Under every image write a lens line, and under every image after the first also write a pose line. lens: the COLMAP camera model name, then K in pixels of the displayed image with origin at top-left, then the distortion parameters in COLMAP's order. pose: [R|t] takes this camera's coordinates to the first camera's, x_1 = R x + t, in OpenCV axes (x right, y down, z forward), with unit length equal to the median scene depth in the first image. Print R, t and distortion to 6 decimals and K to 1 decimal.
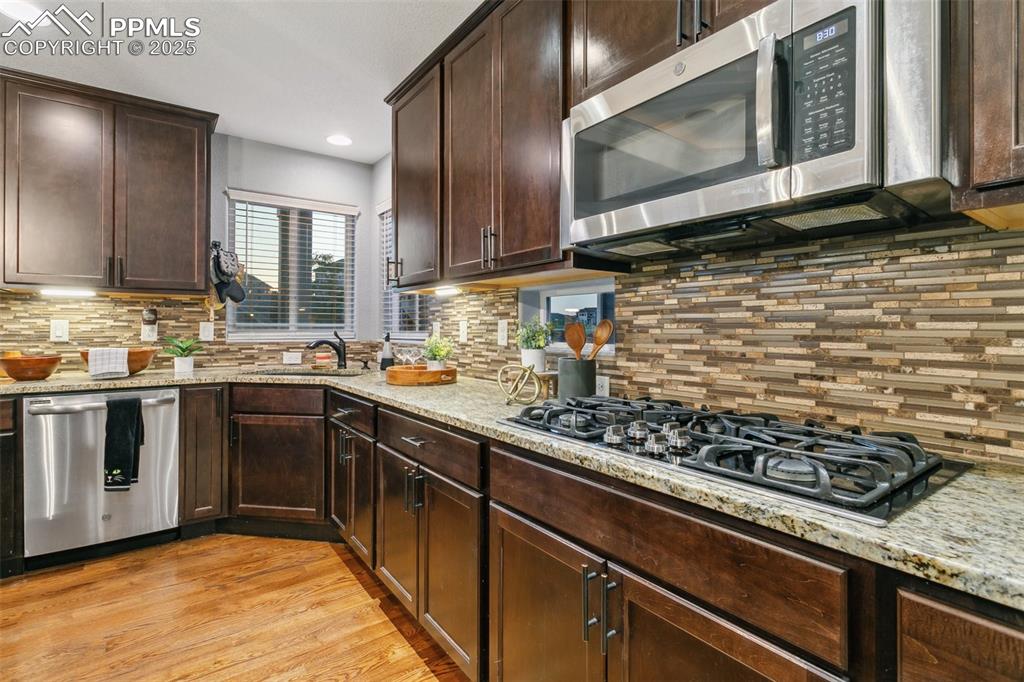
lens RADIAL K [[484.0, 0, 500.5], [0, 484.0, 324.7], [0, 0, 1]] dist [0.001496, -0.000780]
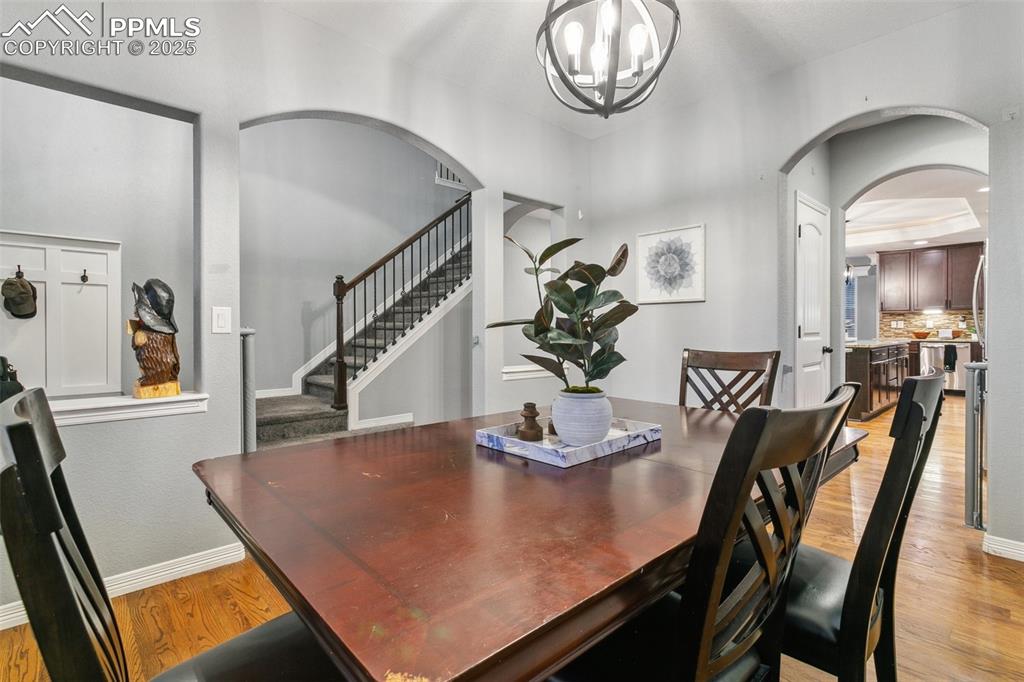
lens RADIAL K [[484.0, 0, 488.4], [0, 484.0, 329.9], [0, 0, 1]] dist [0.001496, -0.000780]
pose [[0.093688, 0.000227, -0.995602, 1.972442], [0.012071, 0.999926, 0.001364, 0.010251], [0.995528, -0.012145, 0.093678, -2.171485]]
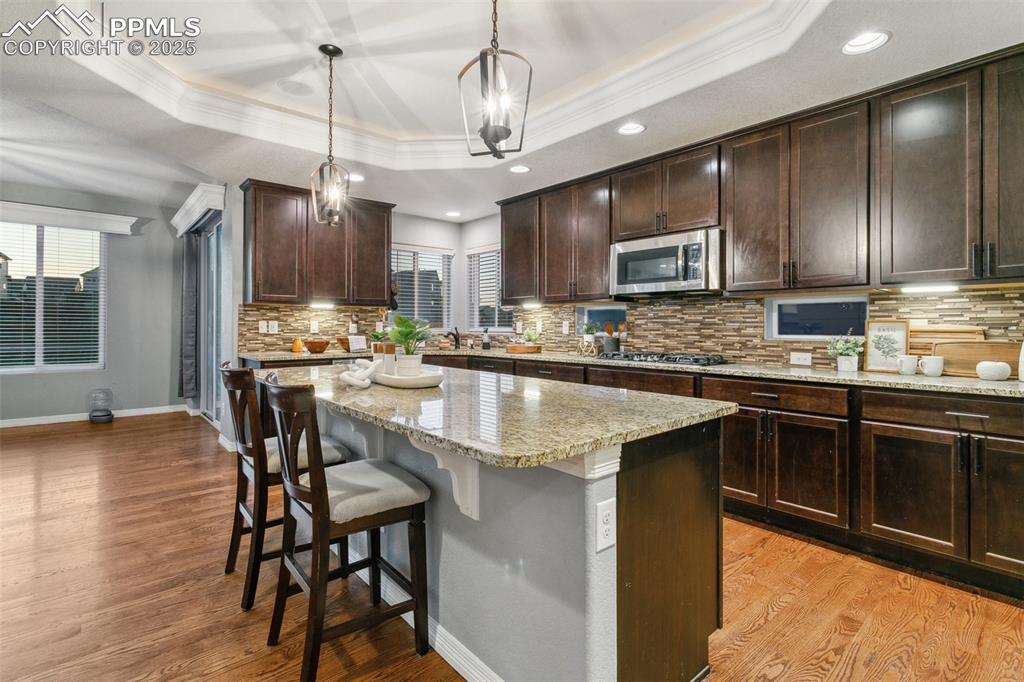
lens RADIAL K [[484.0, 0, 501.9], [0, 484.0, 319.5], [0, 0, 1]] dist [0.001496, -0.000780]
pose [[0.996539, -0.000721, 0.083122, -0.389137], [0.001042, 0.999992, -0.003813, -0.008498], [-0.083119, 0.003887, 0.996532, -0.896310]]
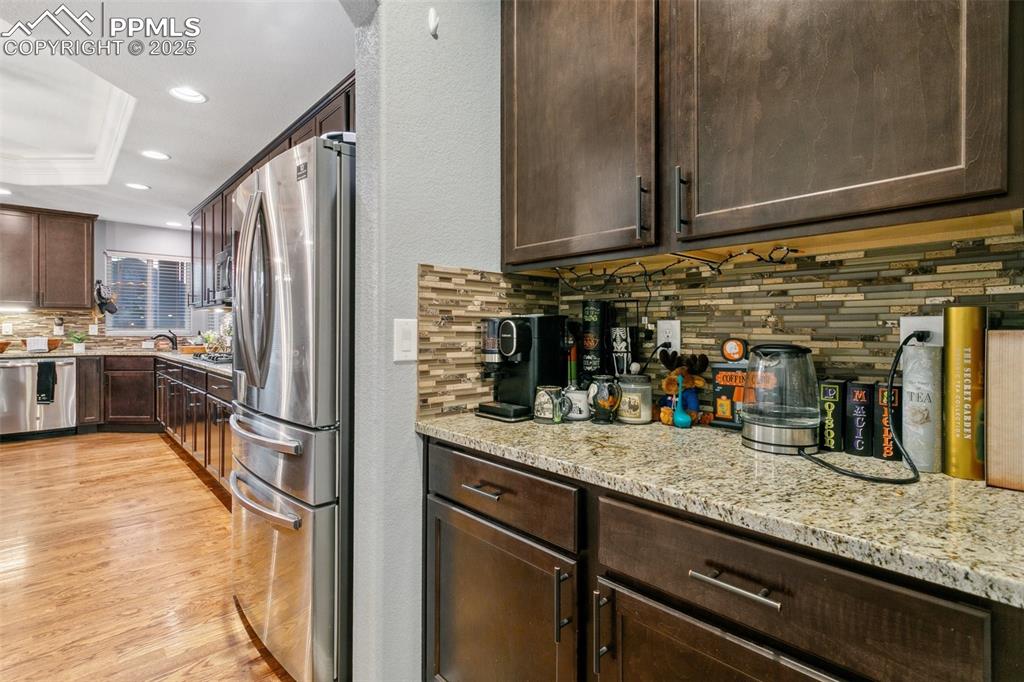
lens RADIAL K [[484.0, 0, 505.8], [0, 484.0, 330.9], [0, 0, 1]] dist [0.001496, -0.000780]
pose [[0.992451, 0.000366, 0.122643, 0.857461], [-0.002044, 0.999906, 0.013553, -0.011466], [-0.122626, -0.013701, 0.992358, -1.207276]]
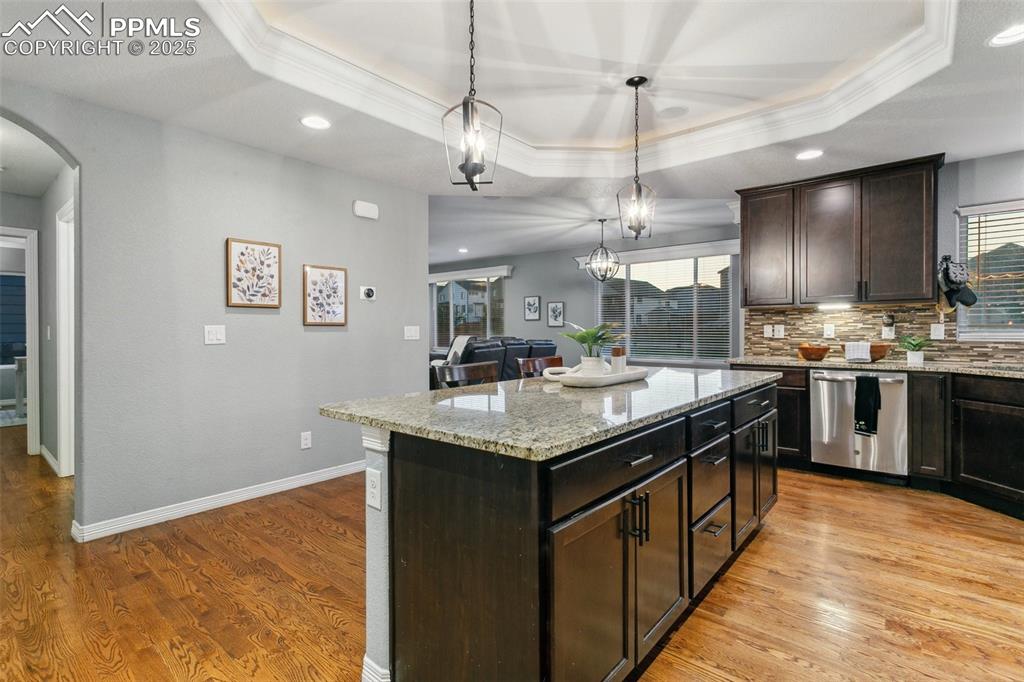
lens RADIAL K [[484.0, 0, 500.1], [0, 484.0, 335.2], [0, 0, 1]] dist [0.001496, -0.000780]
pose [[0.227427, 0.006321, -0.973775, 0.390231], [0.014250, 0.999850, 0.009819, -0.005326], [0.973691, -0.016109, 0.227303, -0.410511]]
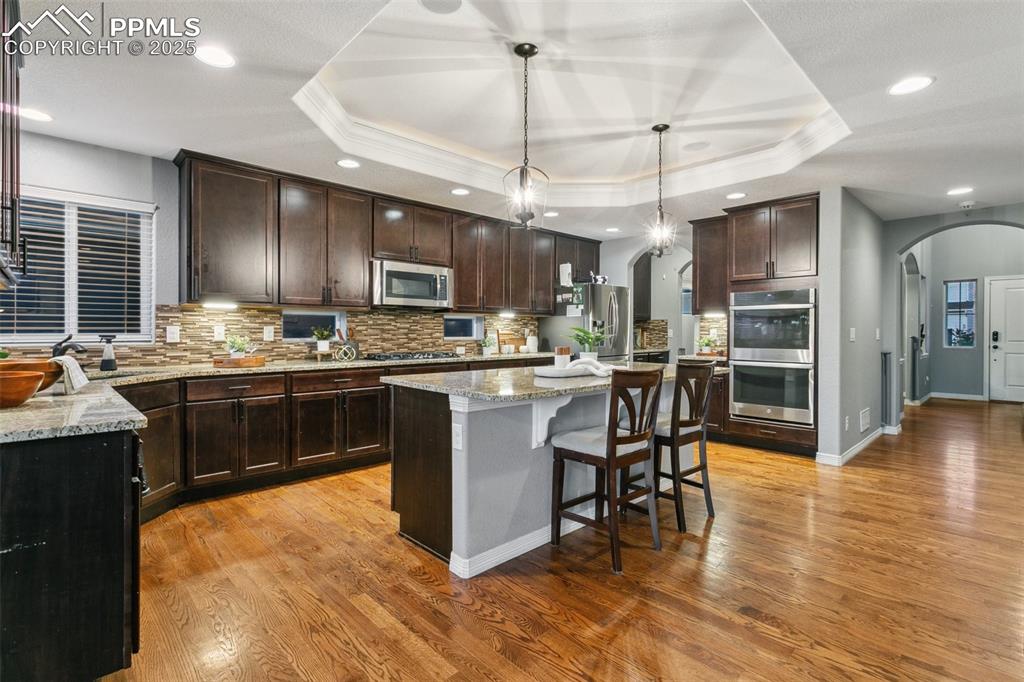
lens RADIAL K [[484.0, 0, 502.5], [0, 484.0, 328.3], [0, 0, 1]] dist [0.001496, -0.000780]
pose [[-0.134659, -0.000508, 0.990892, -1.679668], [-0.013707, 0.999905, -0.001350, -0.010333], [-0.990797, -0.013764, -0.134653, 0.361775]]
